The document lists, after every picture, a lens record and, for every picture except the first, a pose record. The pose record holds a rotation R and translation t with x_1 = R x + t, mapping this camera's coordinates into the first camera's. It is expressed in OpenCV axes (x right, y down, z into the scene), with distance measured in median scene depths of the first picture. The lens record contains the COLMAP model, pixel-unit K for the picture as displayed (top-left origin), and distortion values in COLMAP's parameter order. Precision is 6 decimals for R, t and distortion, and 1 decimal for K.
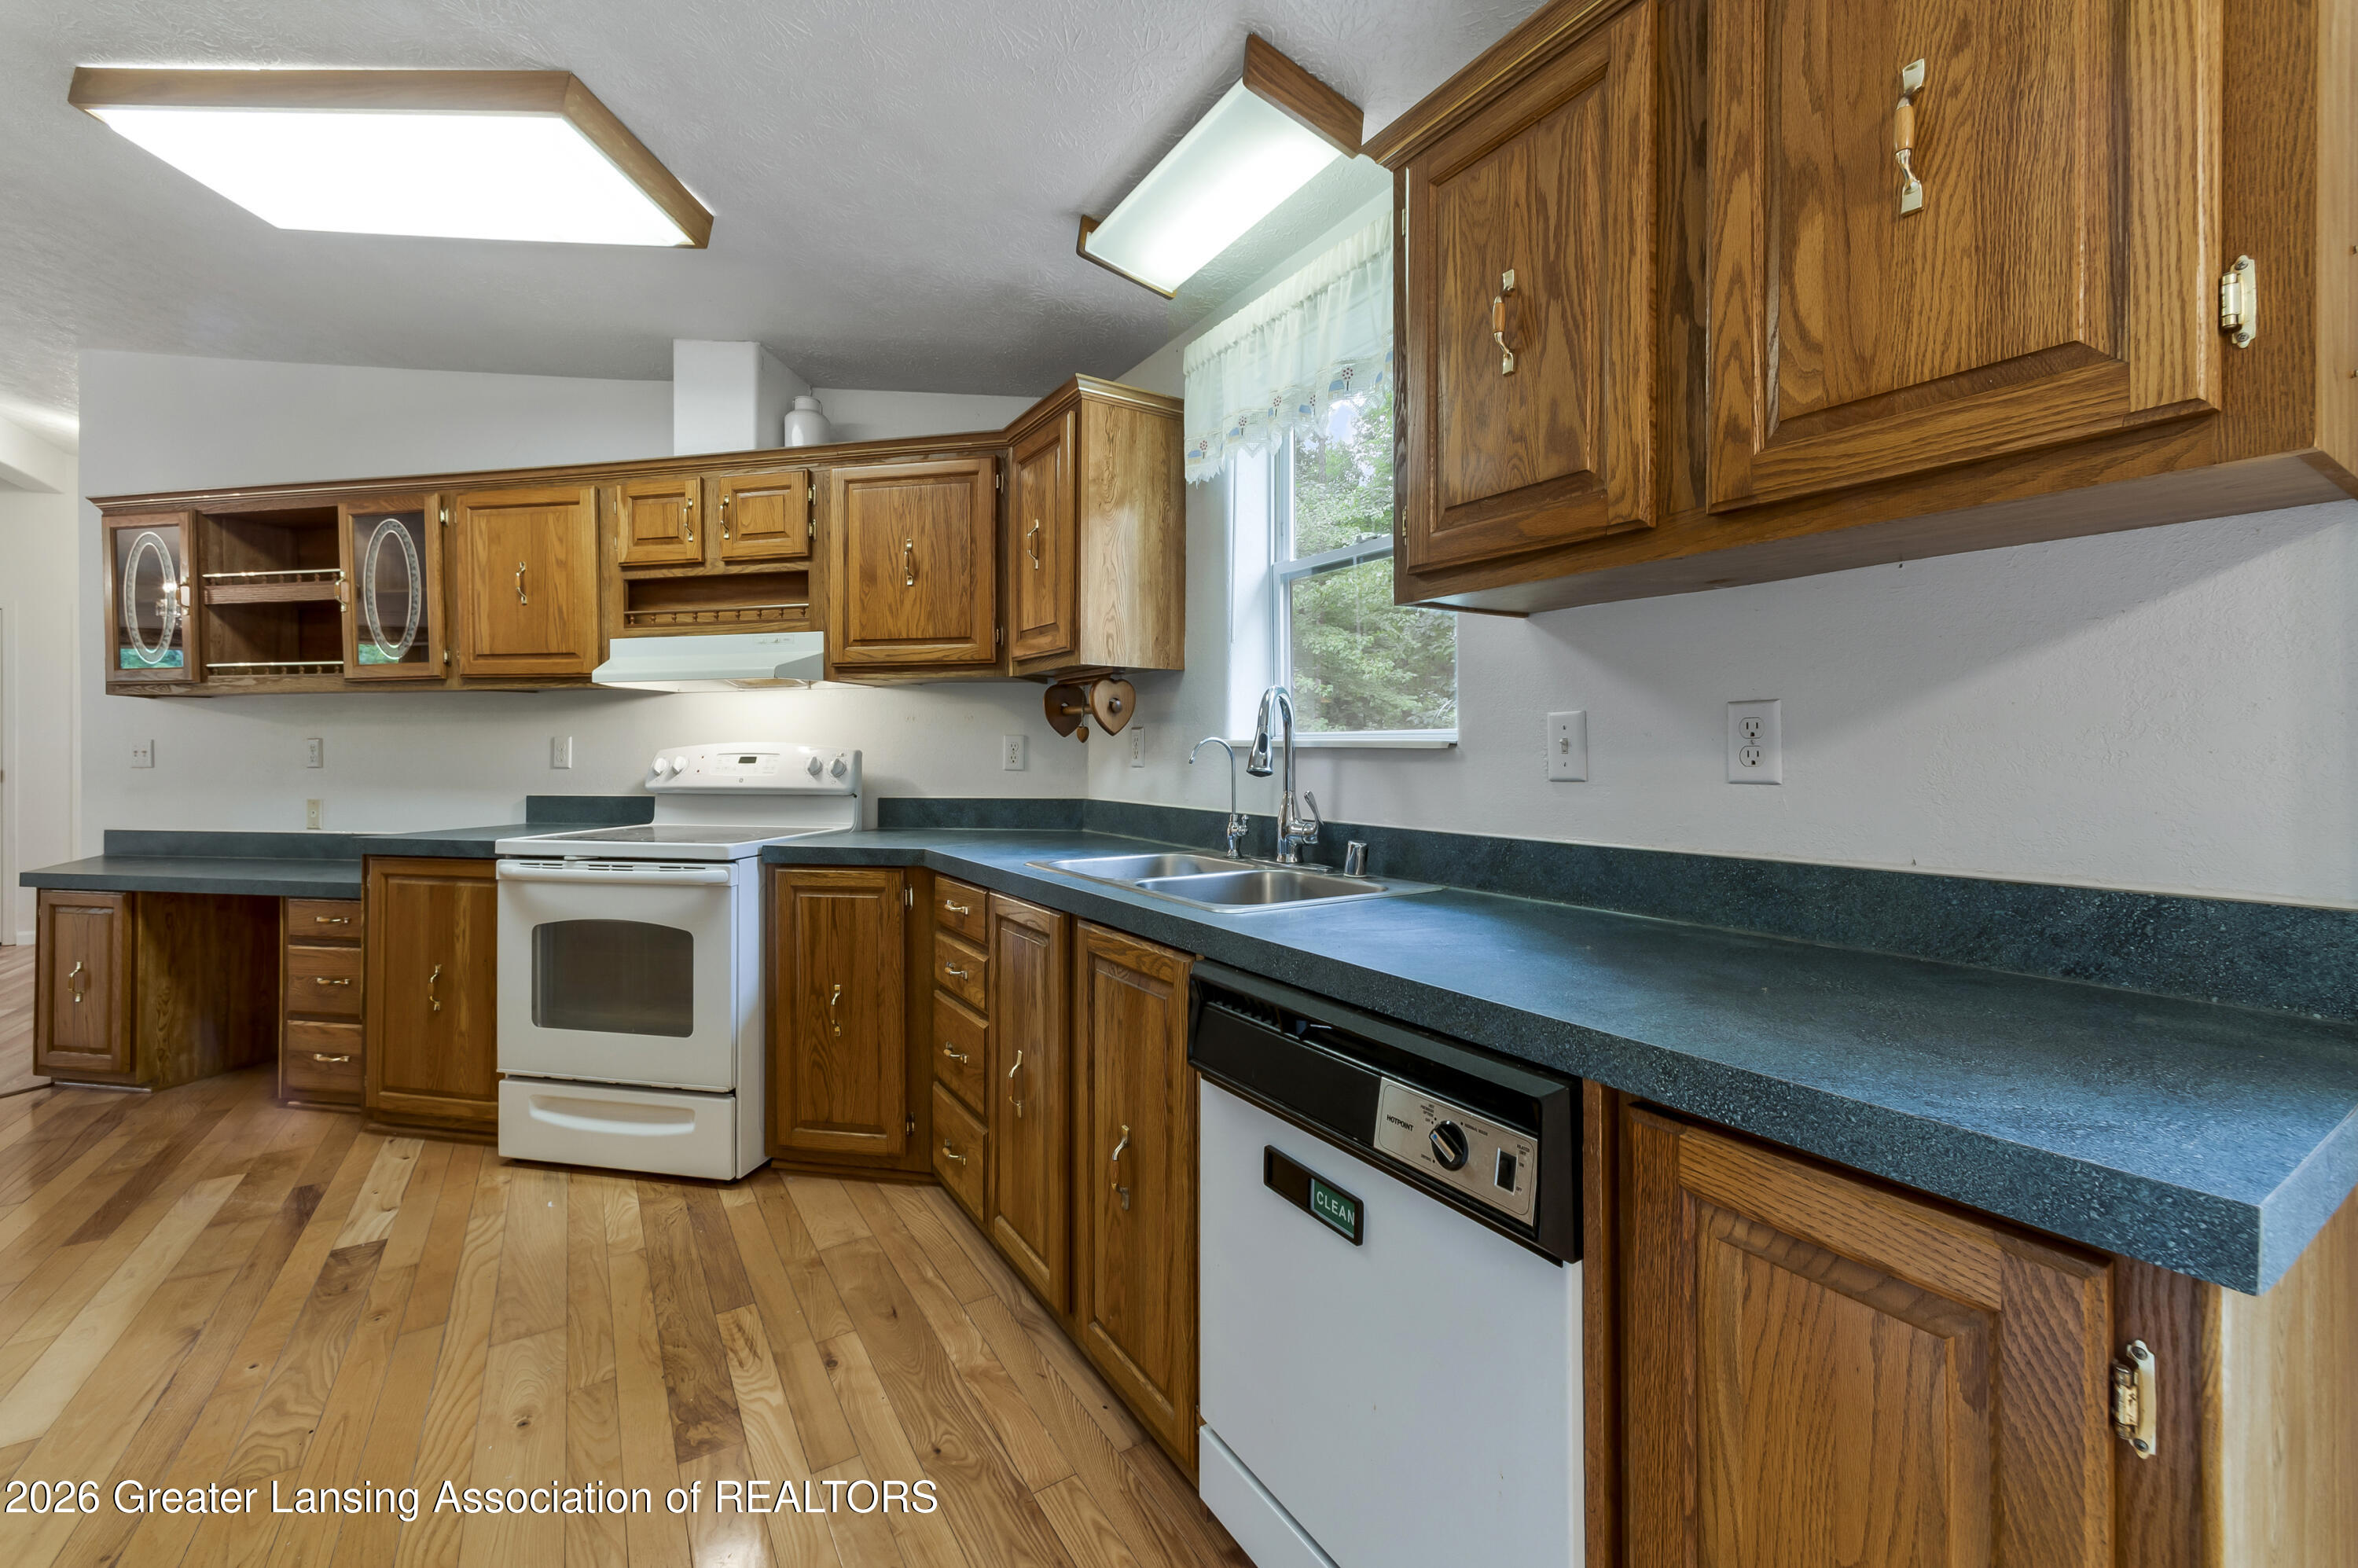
lens RADIAL K [[935.4, 0, 1175.0], [0, 935.4, 745.4], [0, 0, 1]] dist [0.000461, 0.000211]
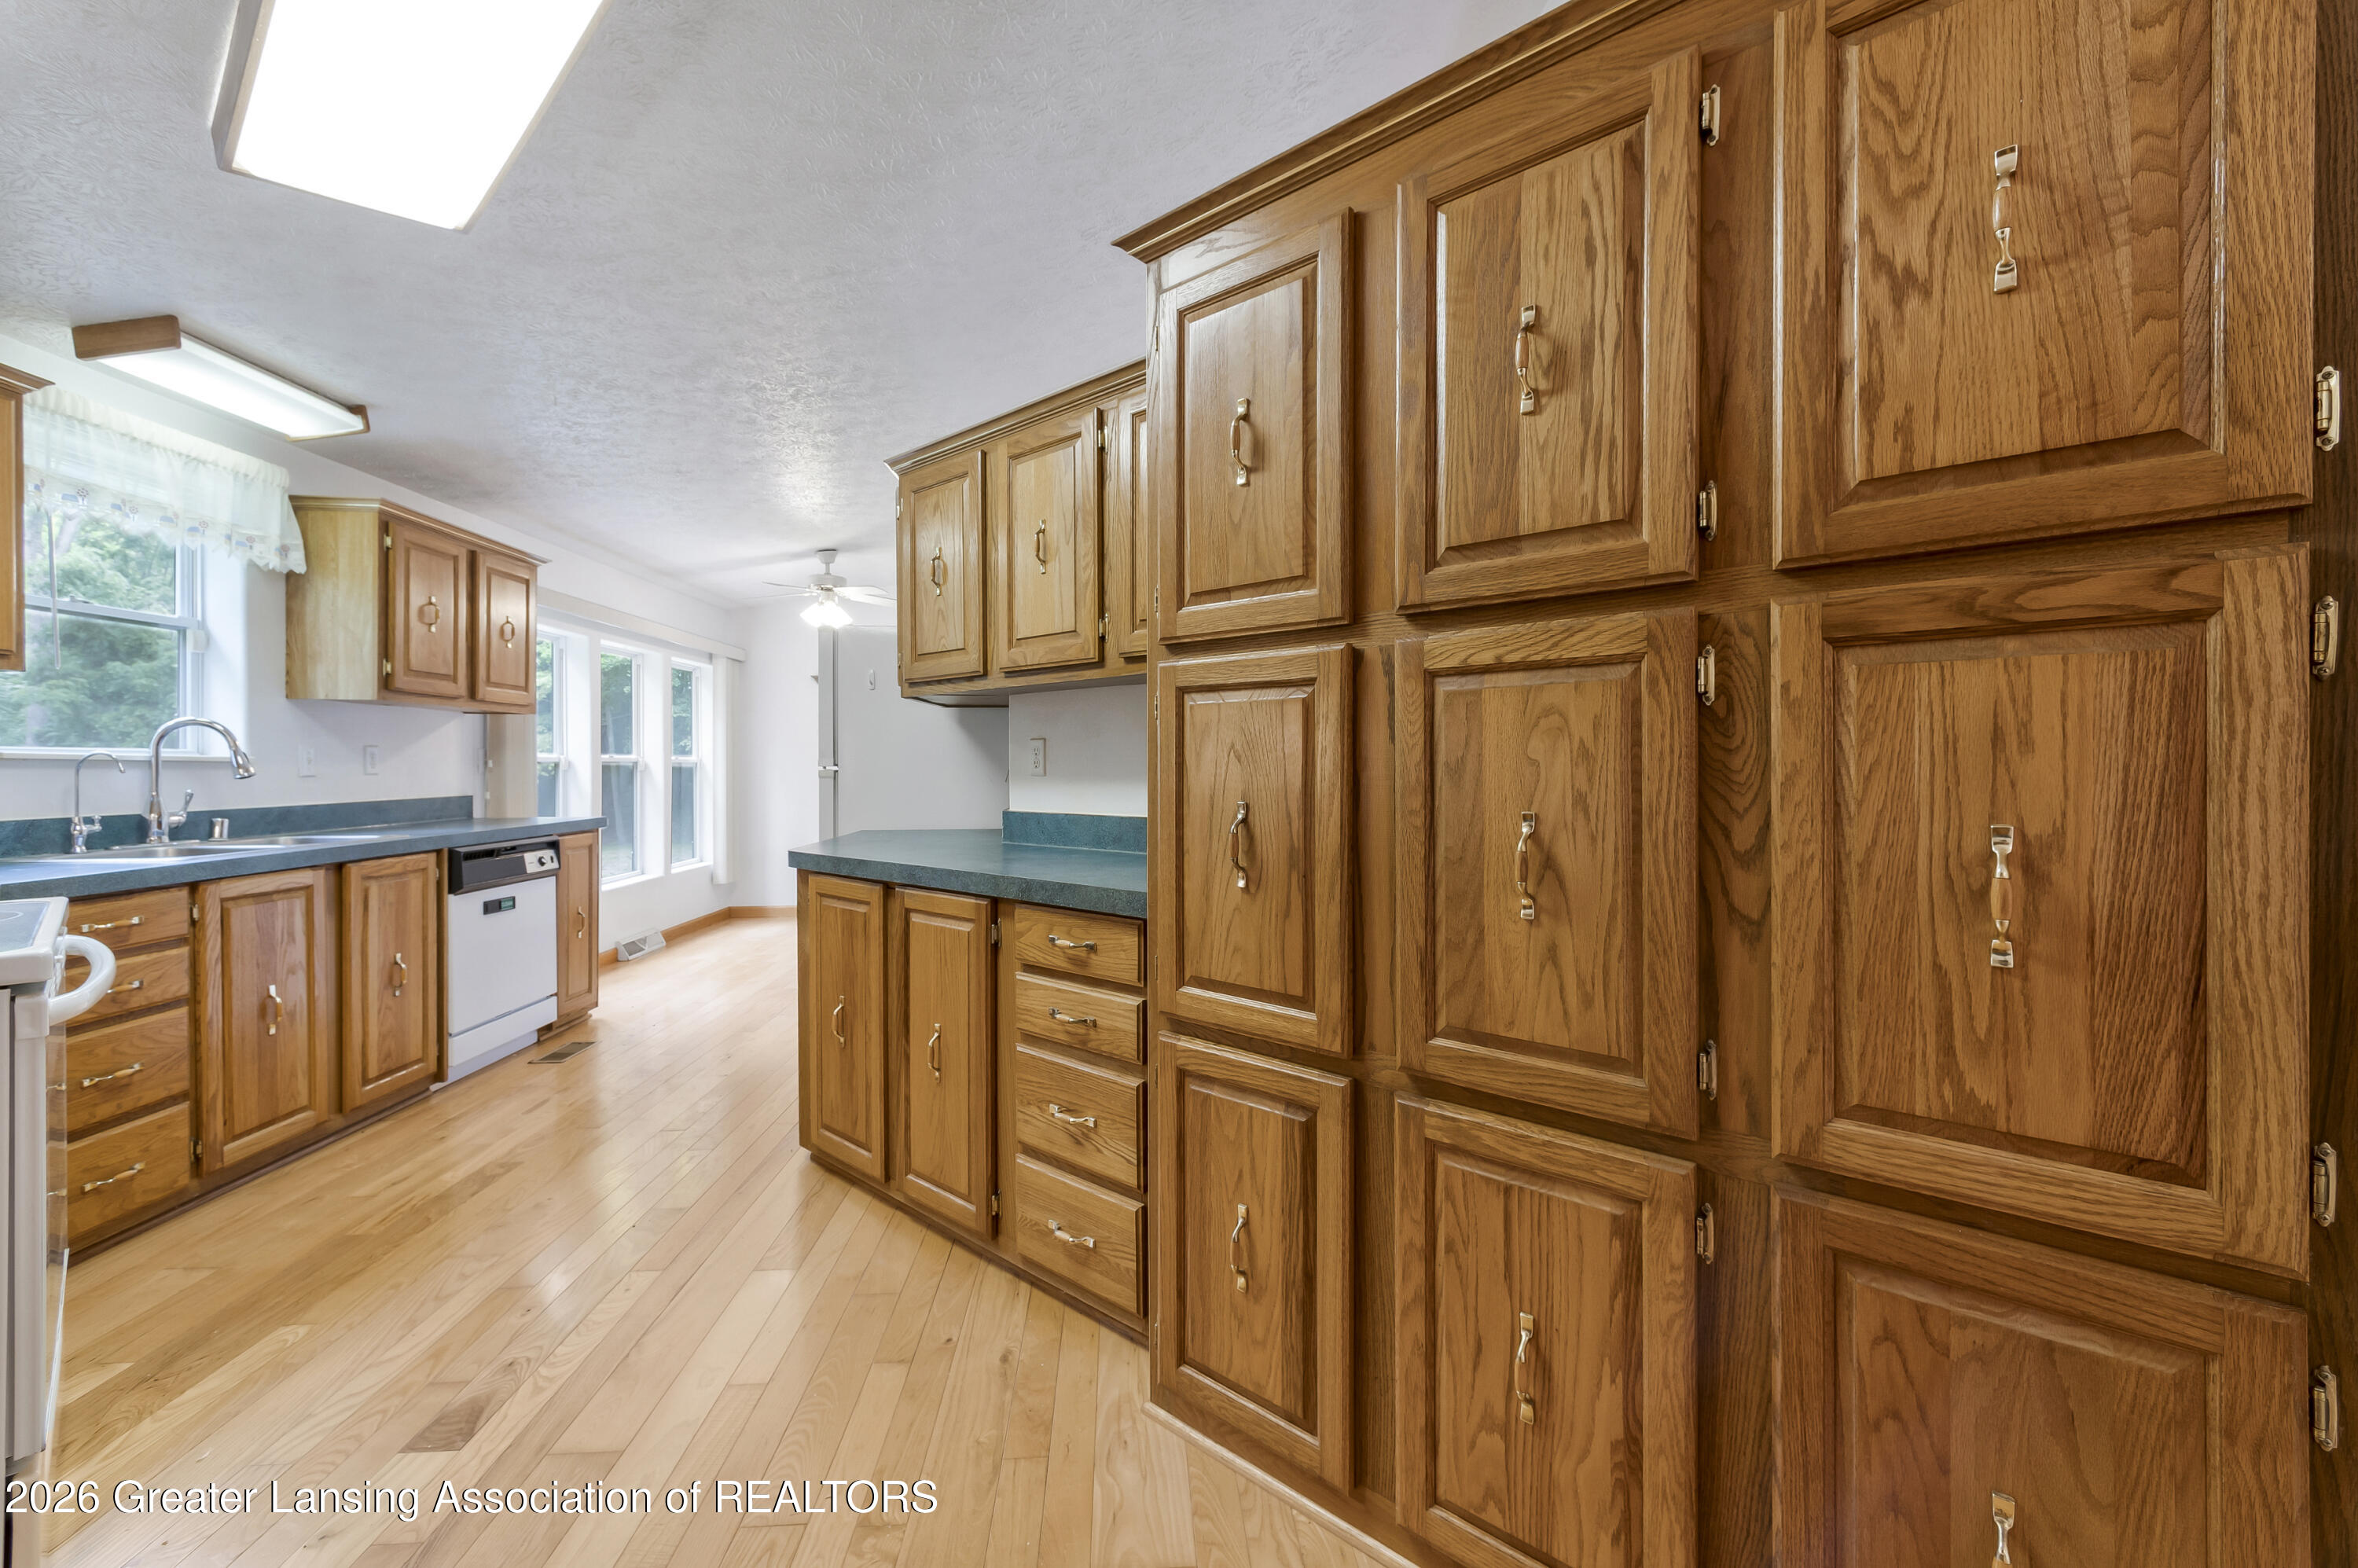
lens RADIAL K [[945.9, 0, 1173.0], [0, 945.9, 768.6], [0, 0, 1]] dist [-0.000226, -0.000362]
pose [[-0.870186, -0.000718, 0.492723, -1.333933], [-0.001396, 0.999999, -0.001007, 0.009015], [-0.492722, -0.001564, -0.870185, 1.047617]]
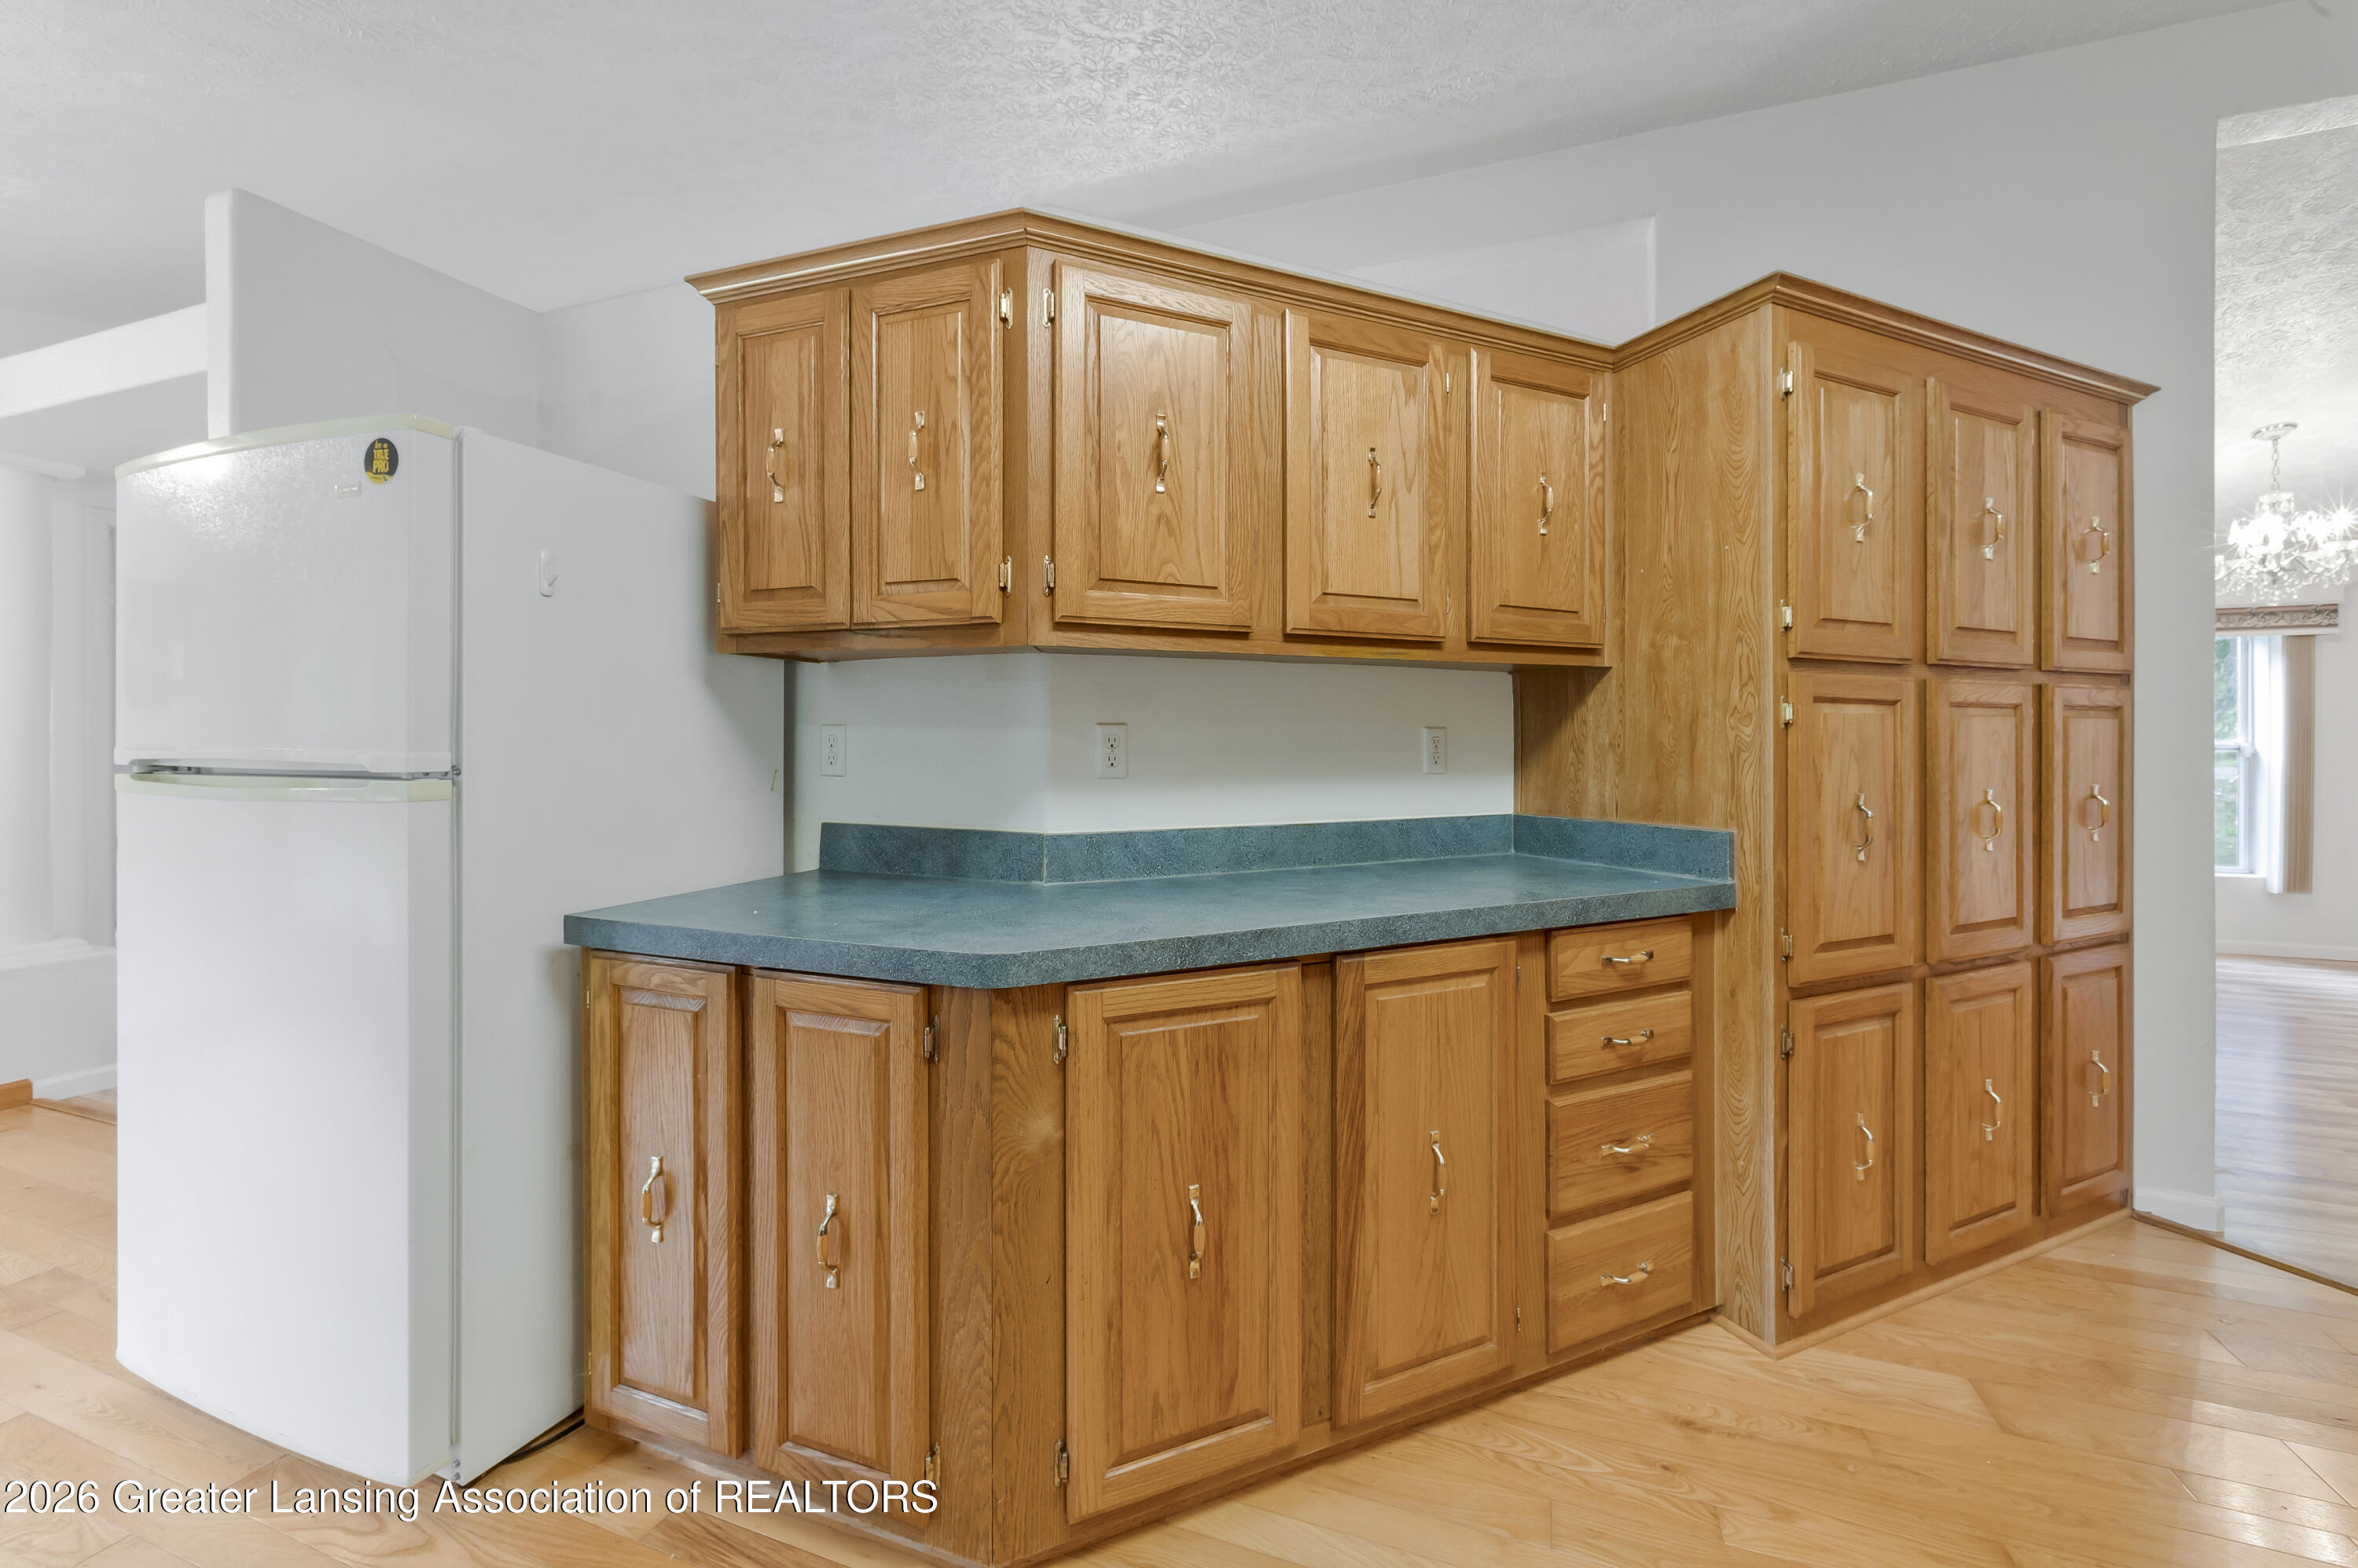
lens RADIAL K [[984.0, 0, 1181.9], [0, 984.0, 742.5], [0, 0, 1]] dist [-0.000364, 0.000089]
pose [[-0.800077, 0.000045, -0.599898, -0.307385], [0.001505, 0.999997, -0.001932, -0.008134], [0.599896, -0.002448, -0.800074, 0.836875]]
